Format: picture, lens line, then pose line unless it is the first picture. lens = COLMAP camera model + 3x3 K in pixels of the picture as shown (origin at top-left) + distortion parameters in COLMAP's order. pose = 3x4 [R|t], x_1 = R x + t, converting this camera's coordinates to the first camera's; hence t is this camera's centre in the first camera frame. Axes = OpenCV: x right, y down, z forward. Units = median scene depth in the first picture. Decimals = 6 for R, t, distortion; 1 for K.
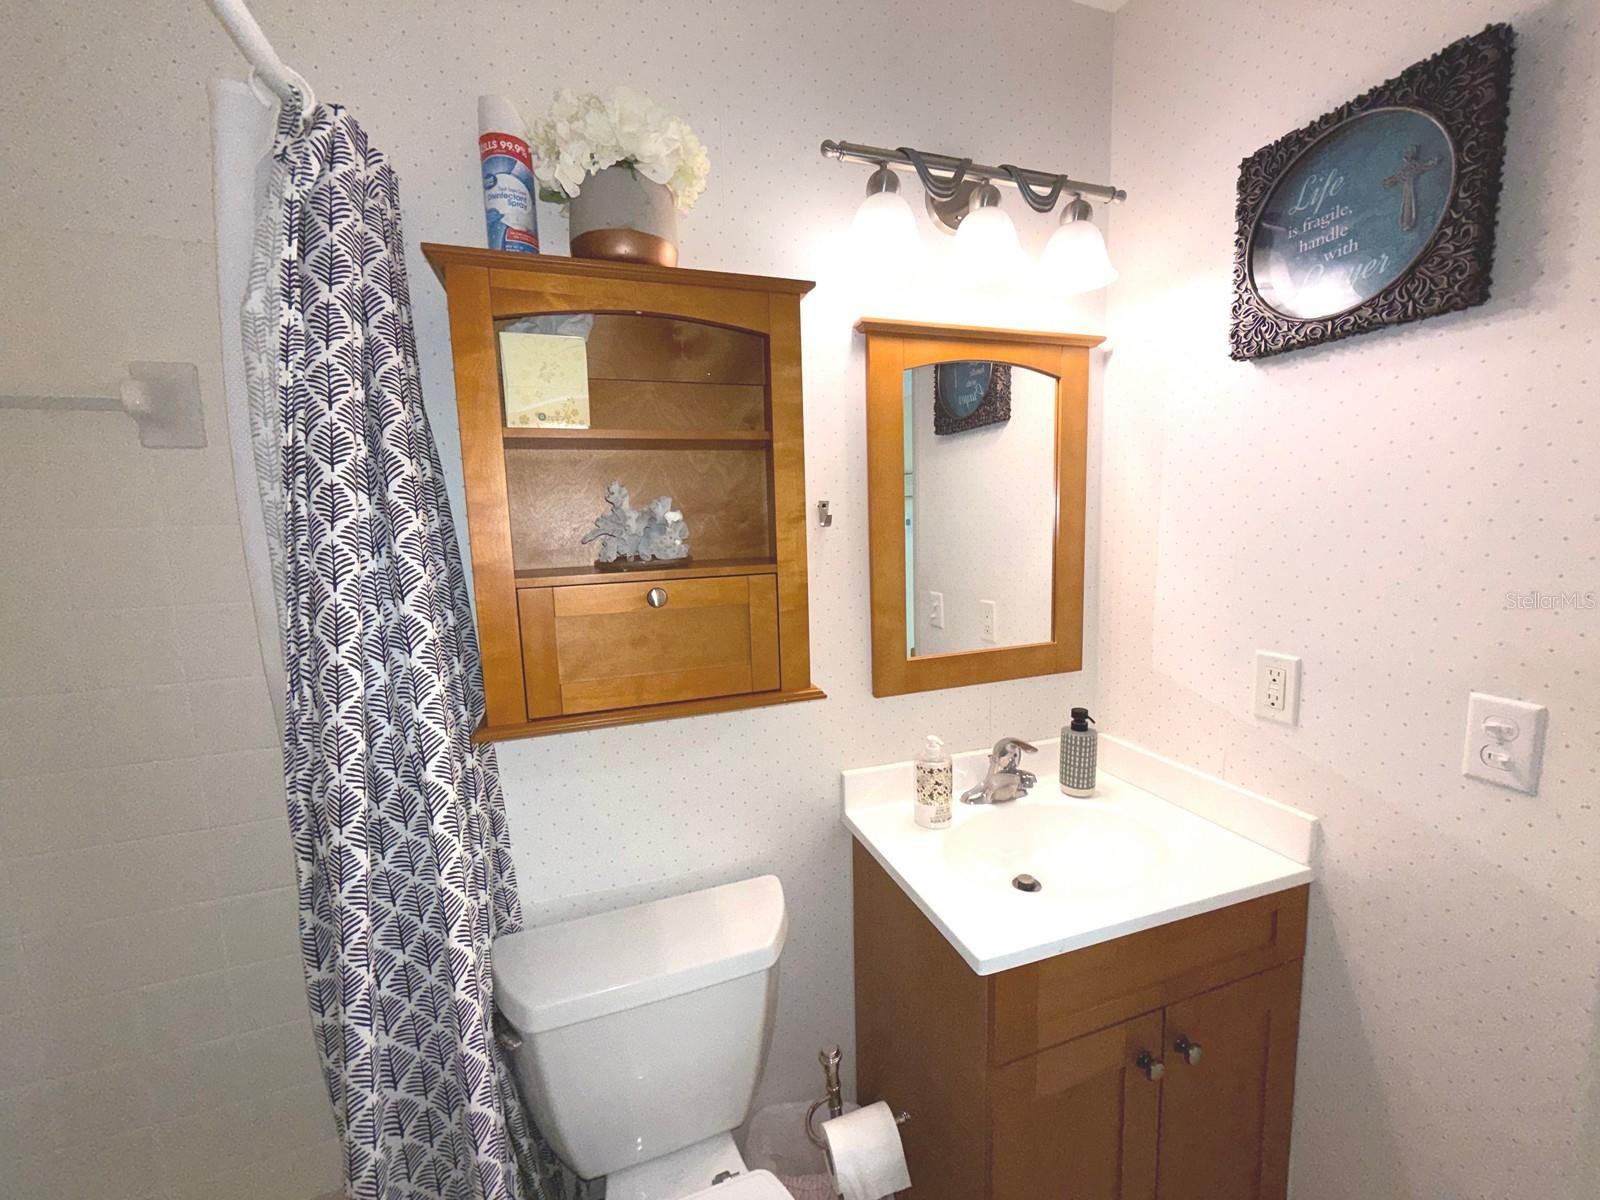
lens RADIAL K [[647.2, 0, 801.8], [0, 647.2, 599.0], [0, 0, 1]] dist [-0.002162, -0.000164]
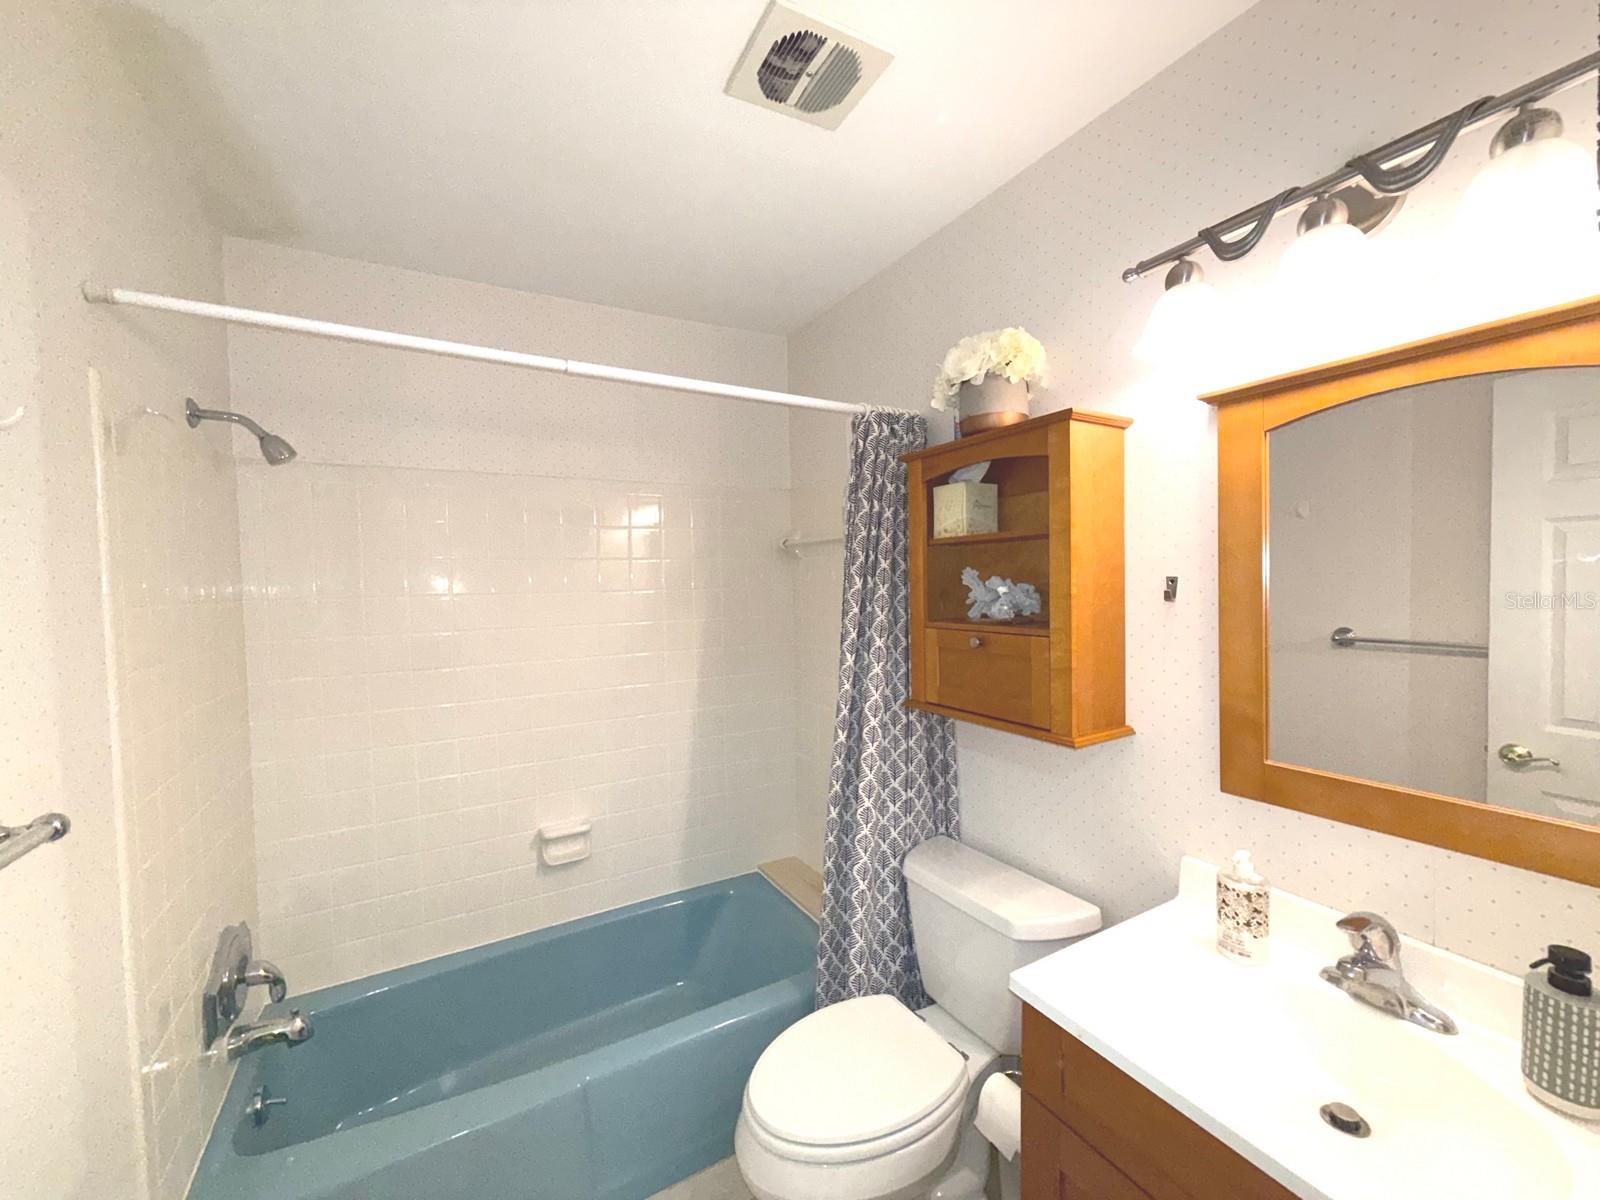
lens RADIAL K [[647.2, 0, 802.2], [0, 647.2, 604.7], [0, 0, 1]] dist [-0.002162, -0.000164]
pose [[0.200014, 0.033518, -0.979220, 1.068875], [-0.129517, 0.991549, 0.007485, -0.045366], [0.971195, 0.125329, 0.202665, 0.269513]]
